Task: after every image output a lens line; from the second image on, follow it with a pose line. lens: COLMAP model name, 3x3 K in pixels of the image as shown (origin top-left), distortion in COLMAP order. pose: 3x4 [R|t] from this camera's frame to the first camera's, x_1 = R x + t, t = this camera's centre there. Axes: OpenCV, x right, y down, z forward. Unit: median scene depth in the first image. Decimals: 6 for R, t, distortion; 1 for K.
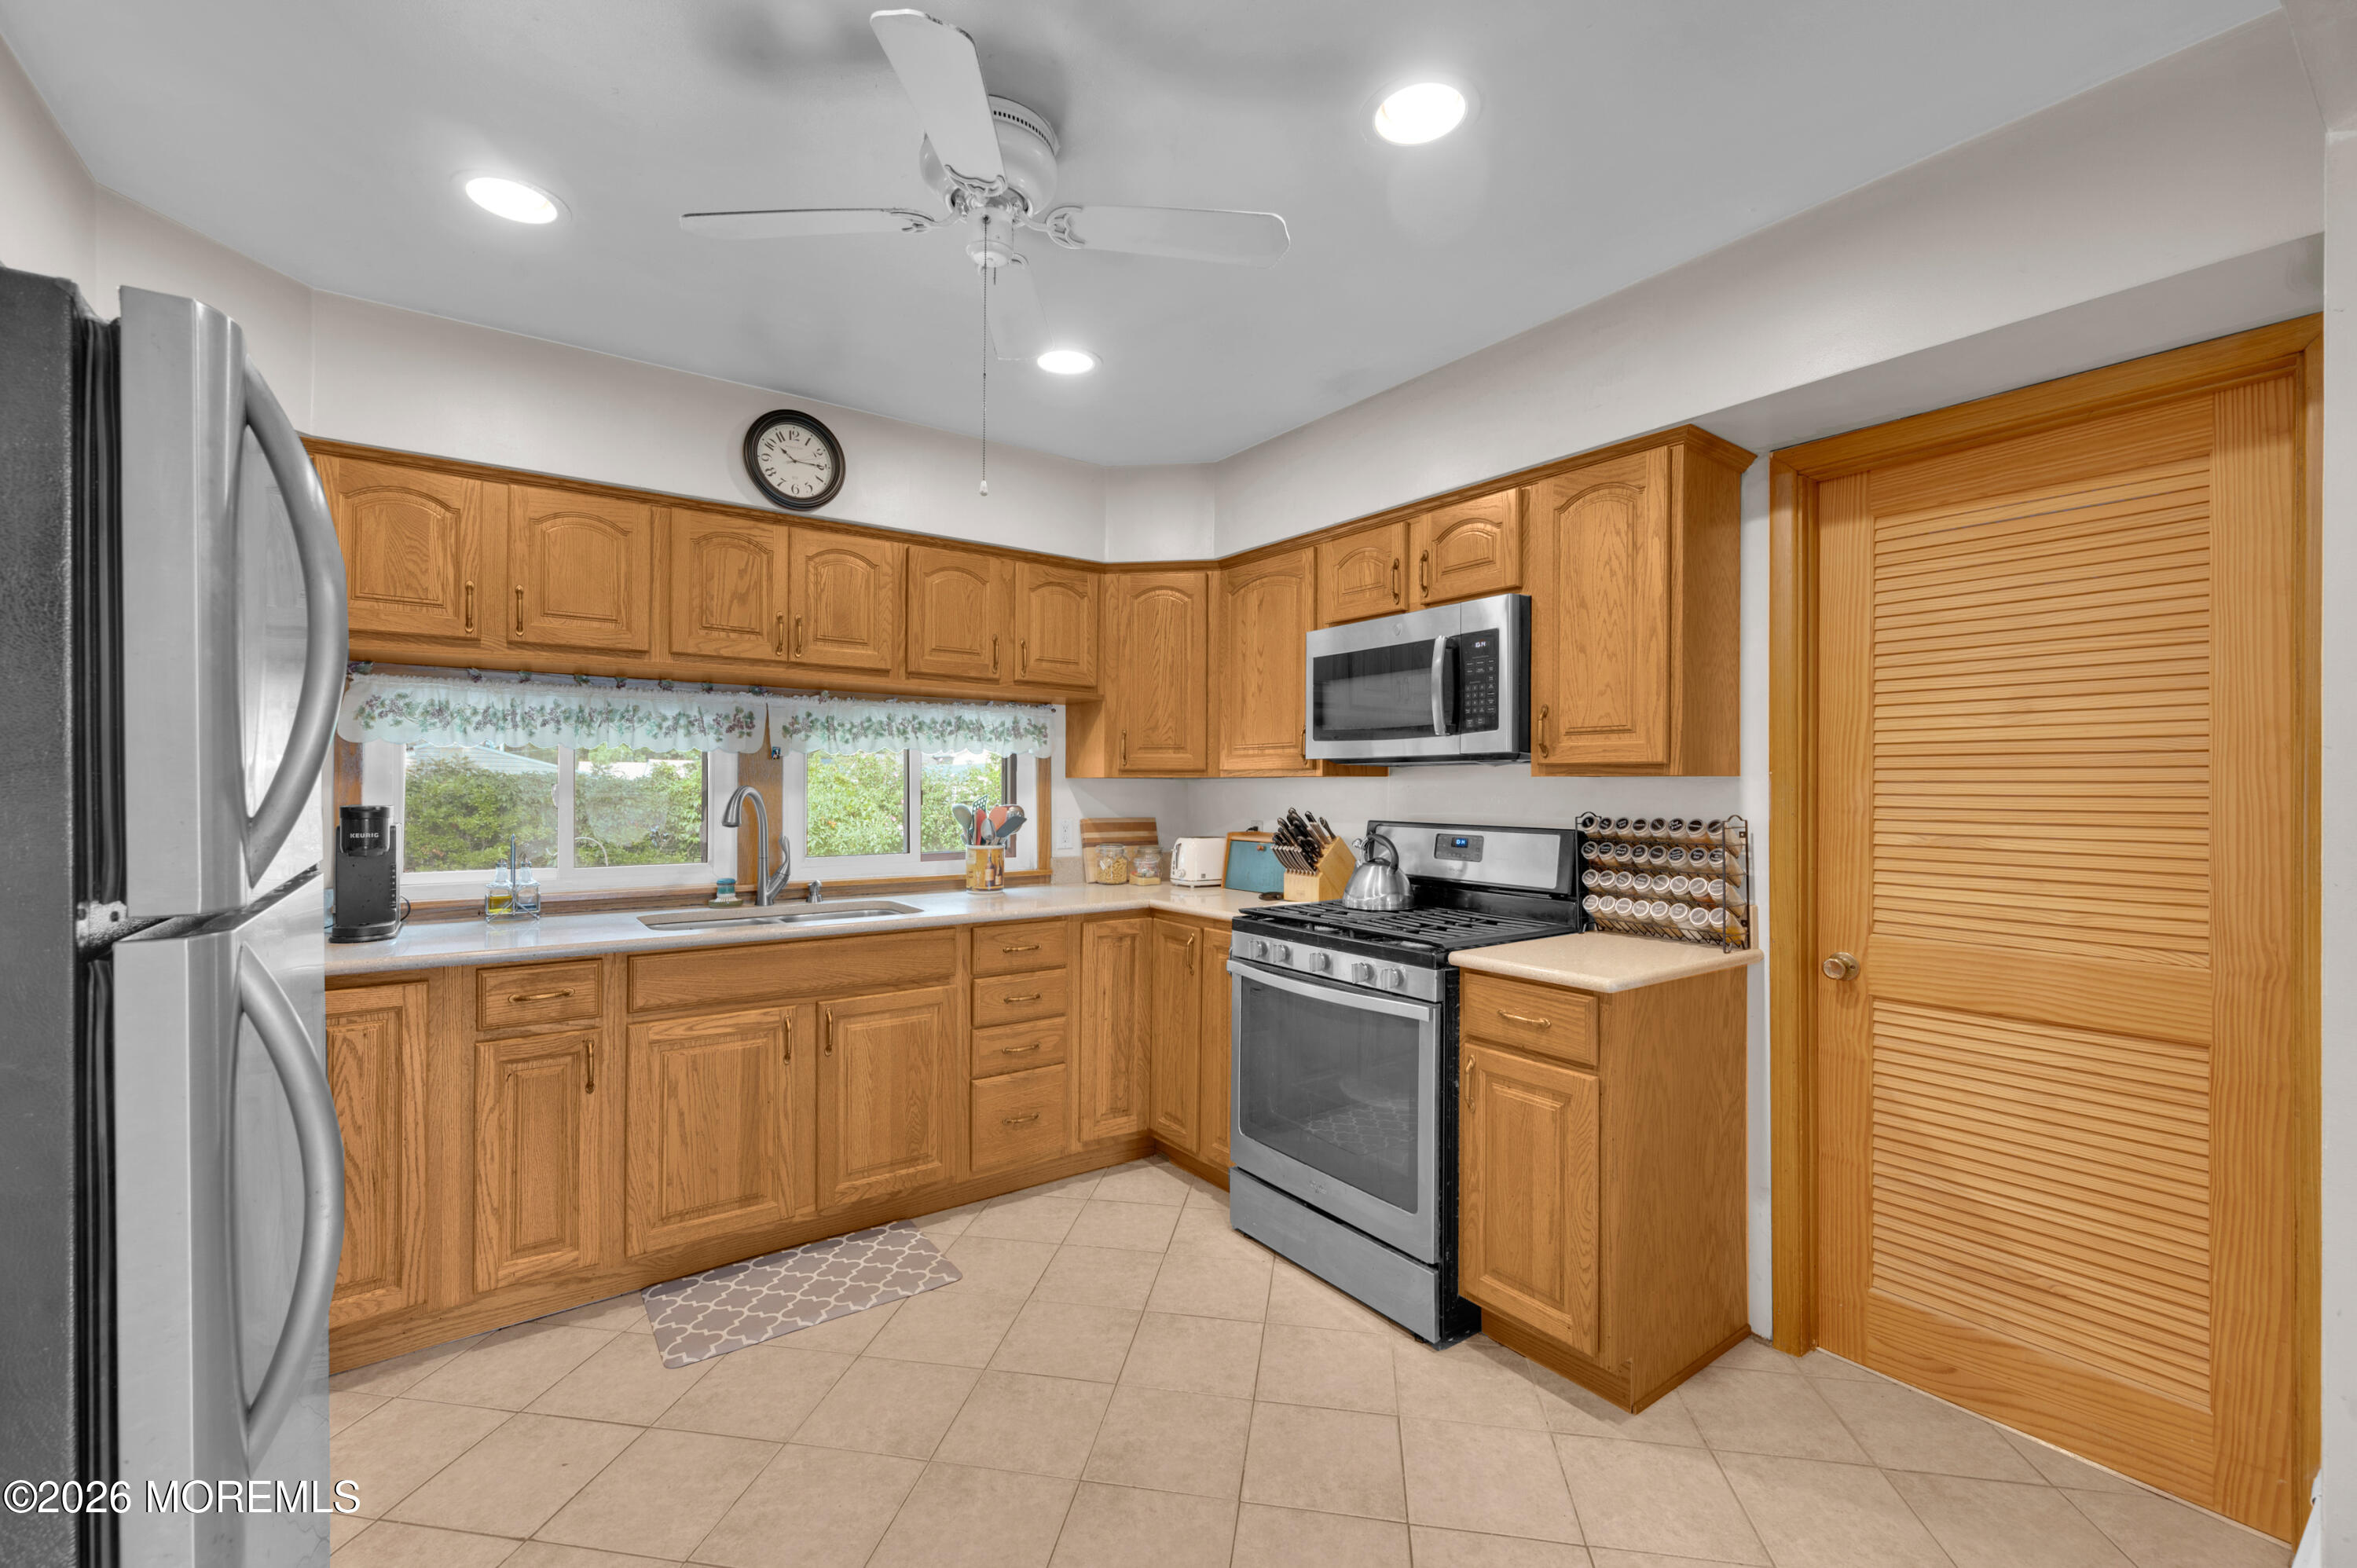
lens RADIAL K [[1011.1, 0, 1206.8], [0, 1011.1, 782.3], [0, 0, 1]] dist [0.003684, -0.003365]
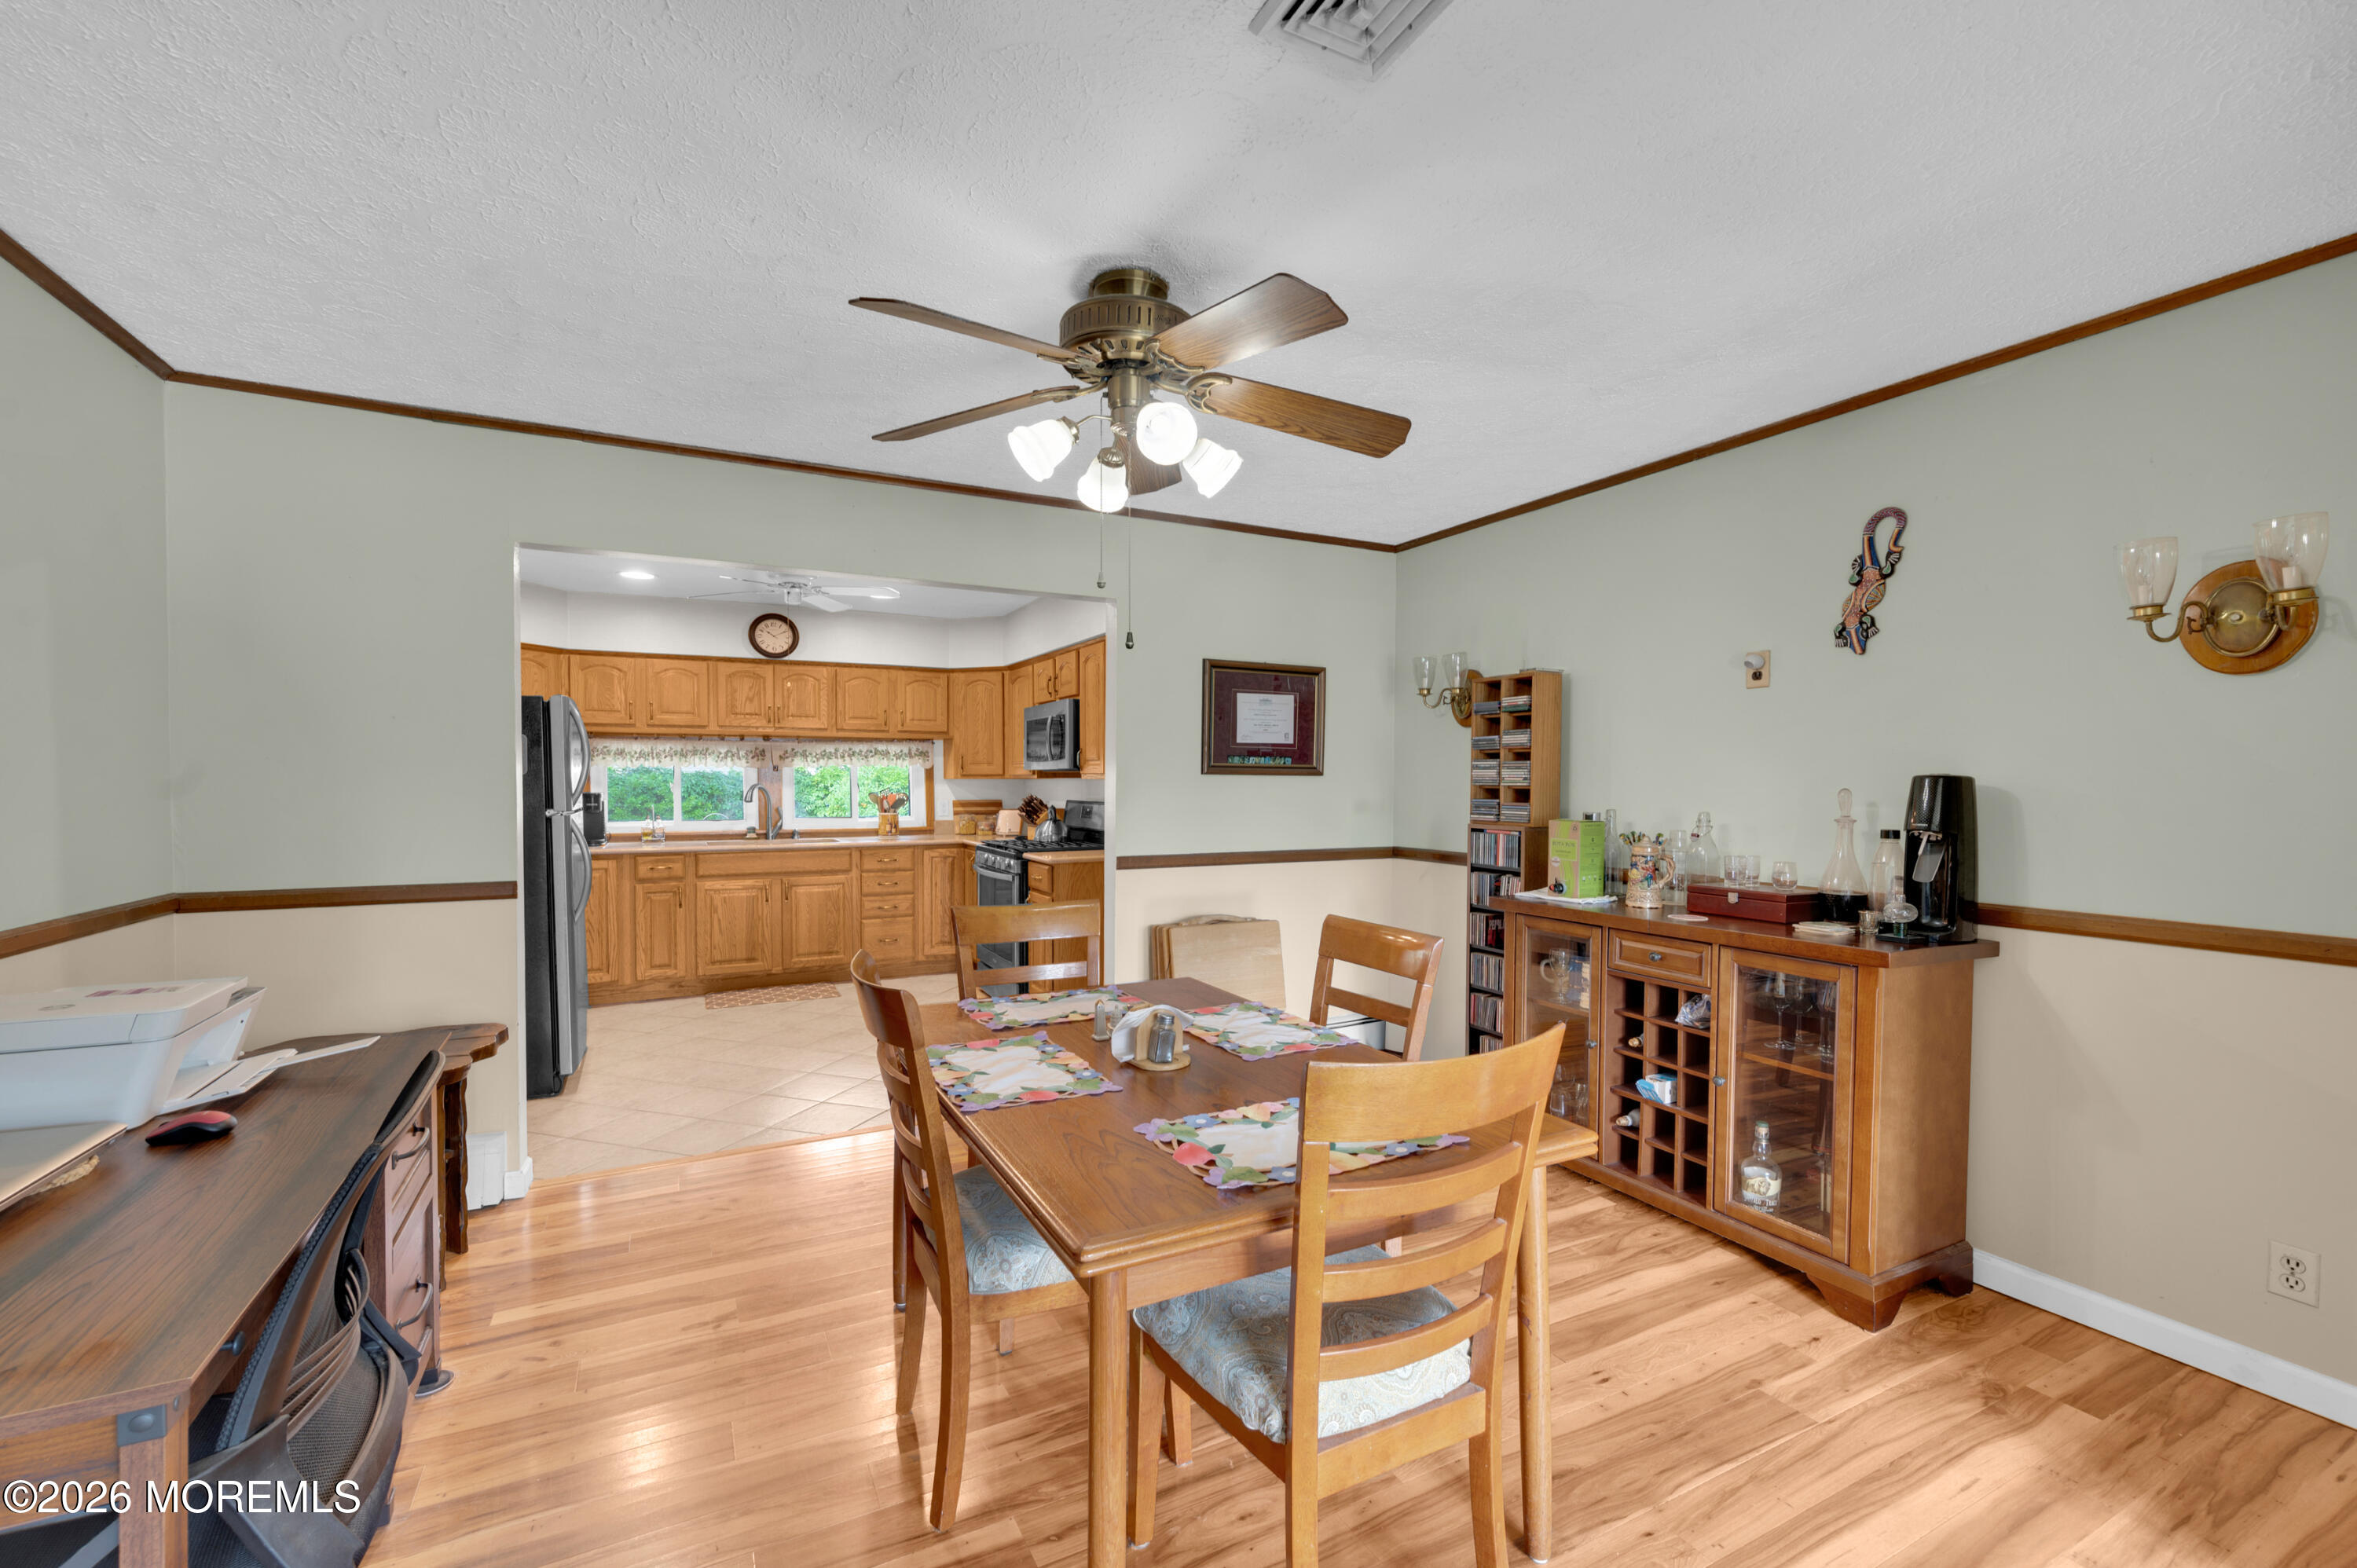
lens RADIAL K [[1011.1, 0, 1319.9], [0, 1011.1, 802.9], [0, 0, 1]] dist [0.003684, -0.003365]
pose [[0.997464, -0.001734, -0.071151, 0.978502], [0.003716, 0.999608, 0.027737, -0.012264], [0.071076, -0.027931, 0.997080, -1.173448]]
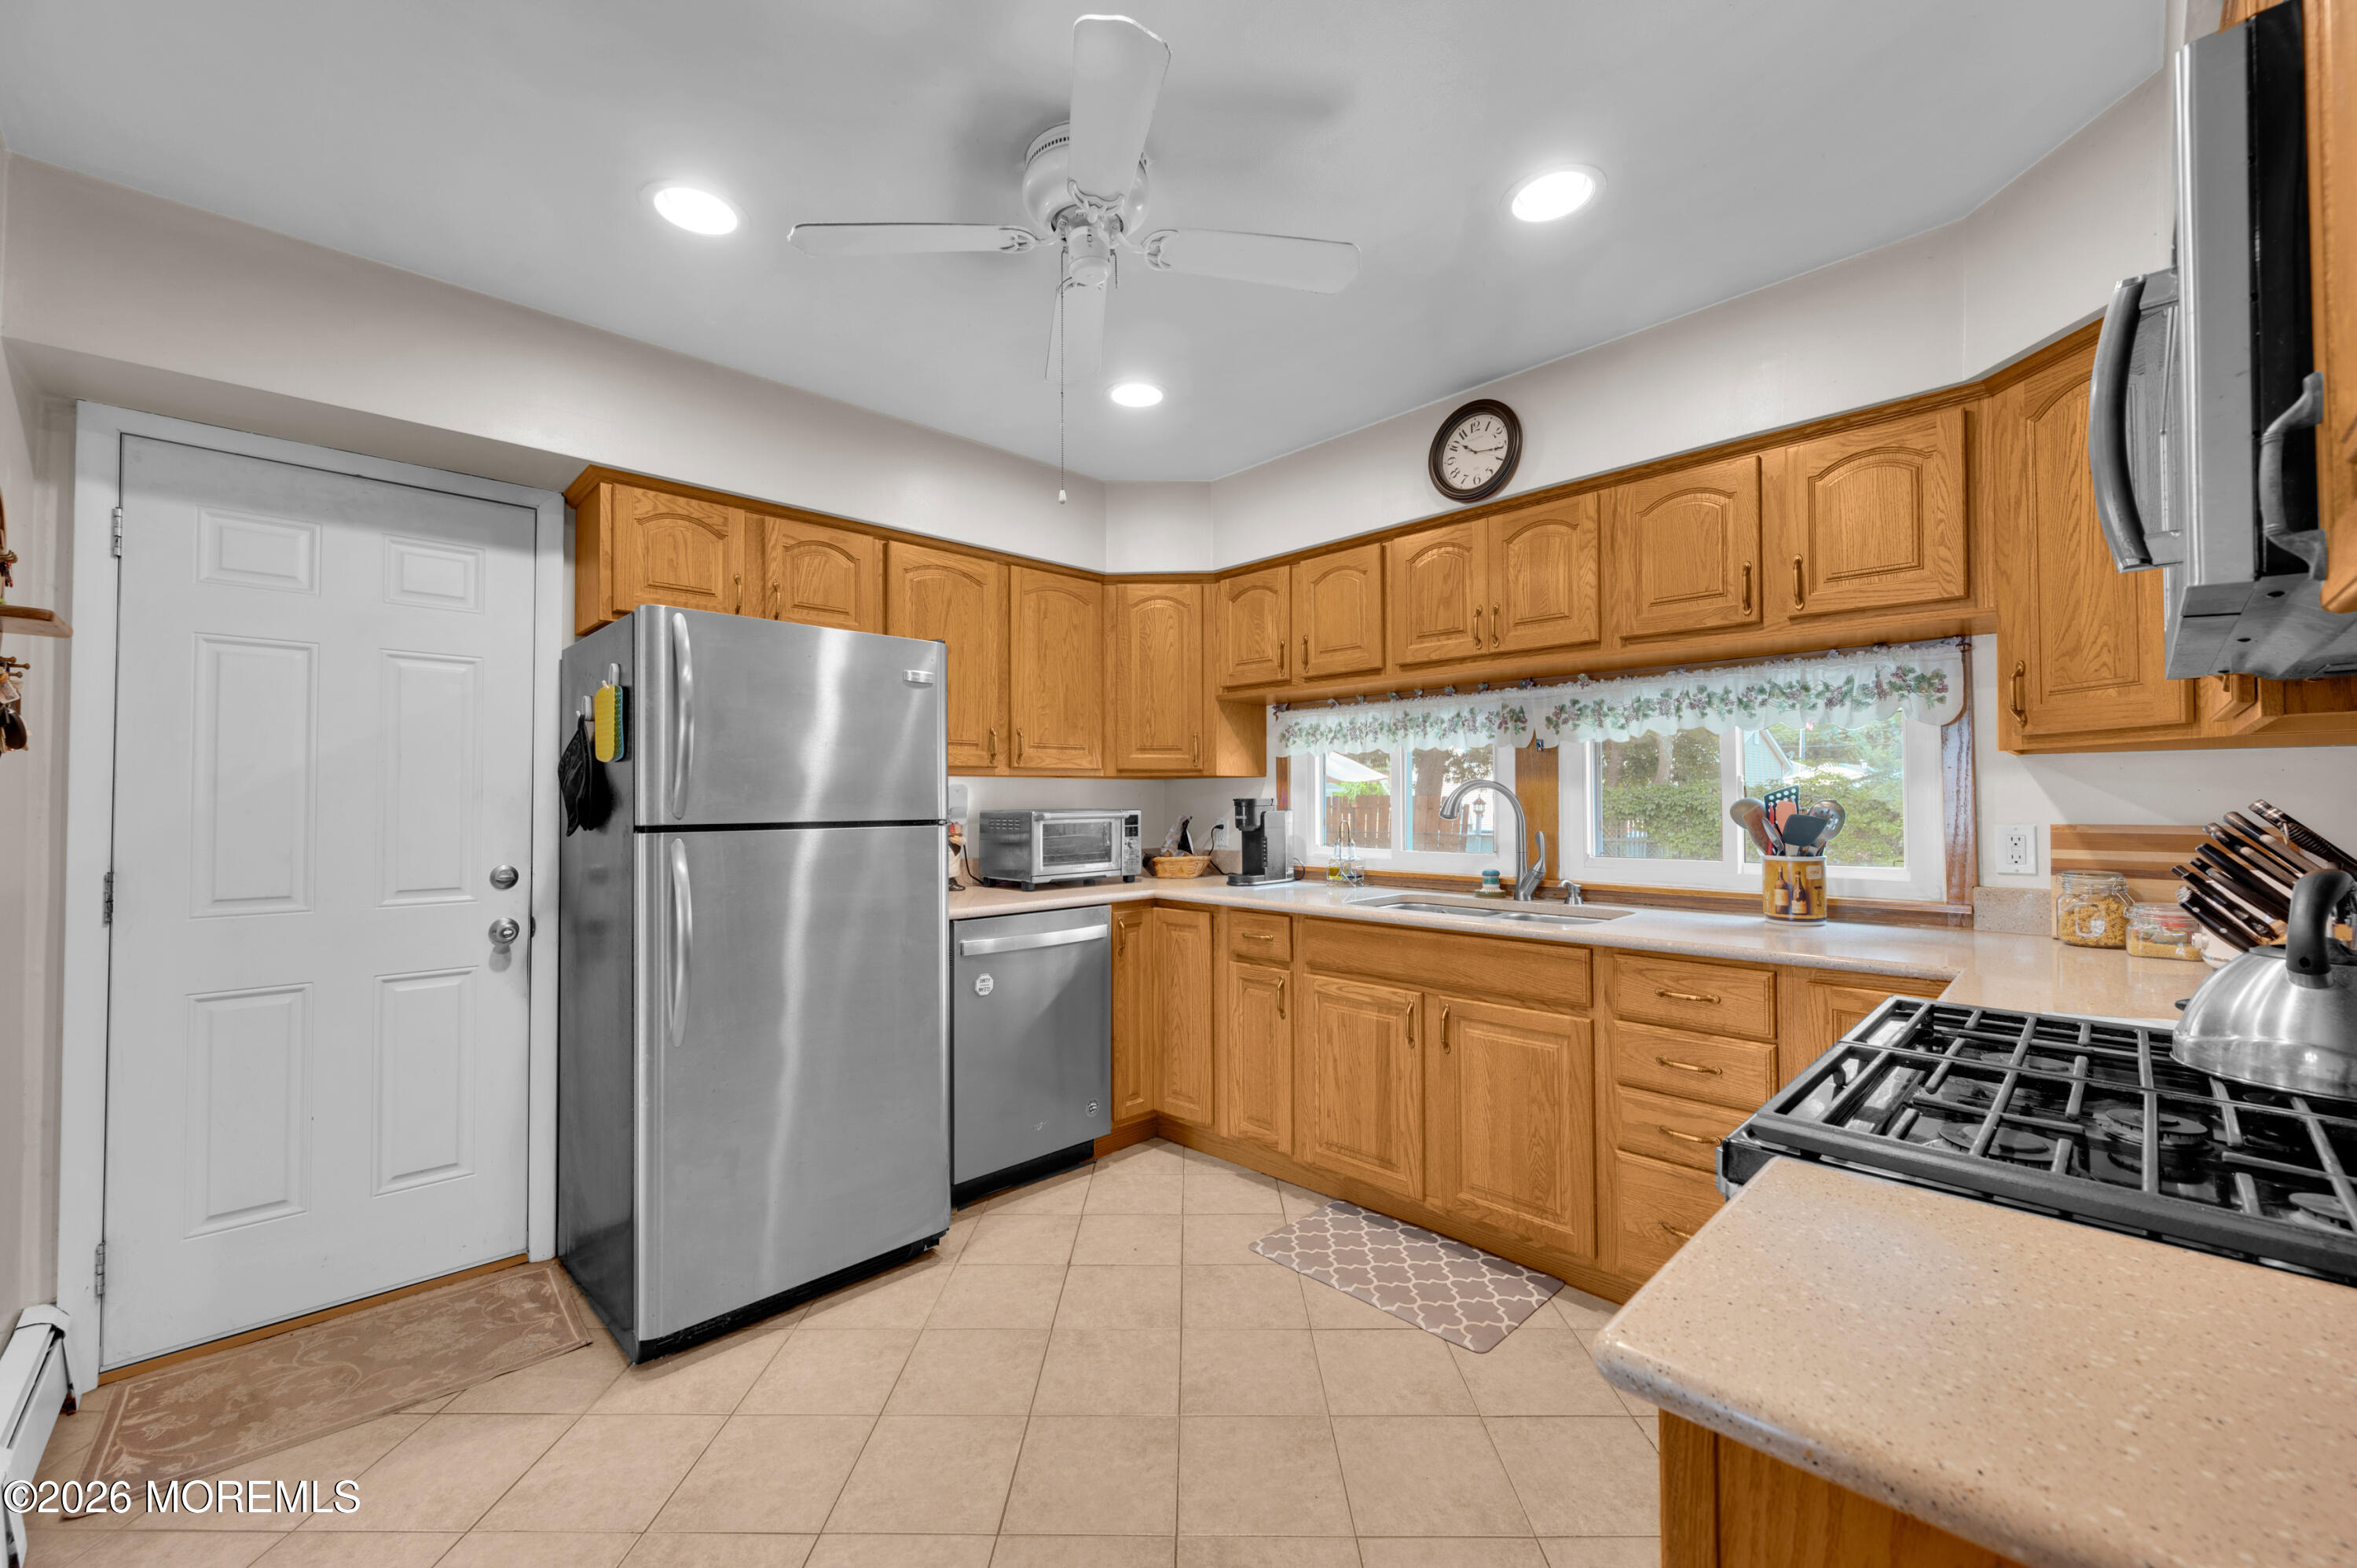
lens RADIAL K [[950.2, 0, 1180.9], [0, 950.2, 786.2], [0, 0, 1]] dist [0.003039, 0.000002]
pose [[0.104080, -0.020283, -0.994362, 0.510244], [0.011549, 0.999749, -0.019185, 0.026800], [0.994502, -0.009487, 0.104288, 0.642850]]
